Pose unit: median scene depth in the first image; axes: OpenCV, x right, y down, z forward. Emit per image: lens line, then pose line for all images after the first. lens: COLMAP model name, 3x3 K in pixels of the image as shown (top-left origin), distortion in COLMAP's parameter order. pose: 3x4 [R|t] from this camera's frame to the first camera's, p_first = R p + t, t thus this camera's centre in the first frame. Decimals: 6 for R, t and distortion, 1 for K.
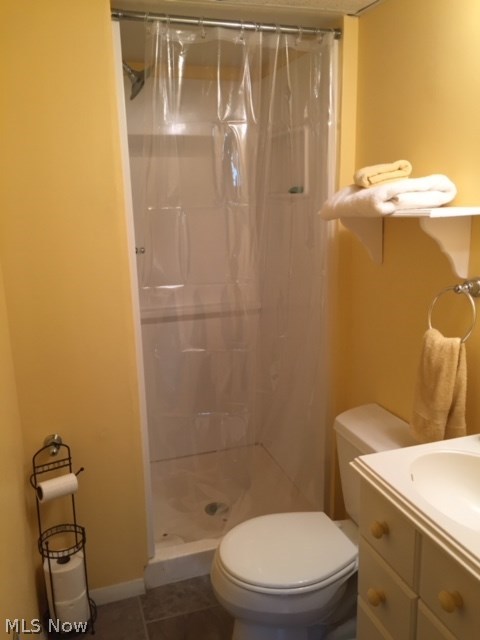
lens RADIAL K [[545.0, 0, 242.6], [0, 545.0, 321.9], [0, 0, 1]] dist [0.076933, -0.108644]
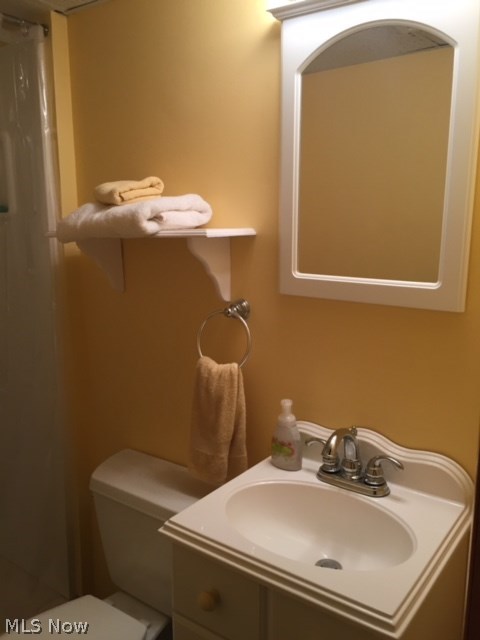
lens RADIAL K [[545.0, 0, 242.6], [0, 545.0, 321.9], [0, 0, 1]] dist [0.076933, -0.108644]
pose [[0.821904, -0.079278, 0.564082, -0.124209], [0.111442, 0.993511, -0.022746, -0.018253], [-0.558618, 0.081557, 0.825406, 0.194138]]
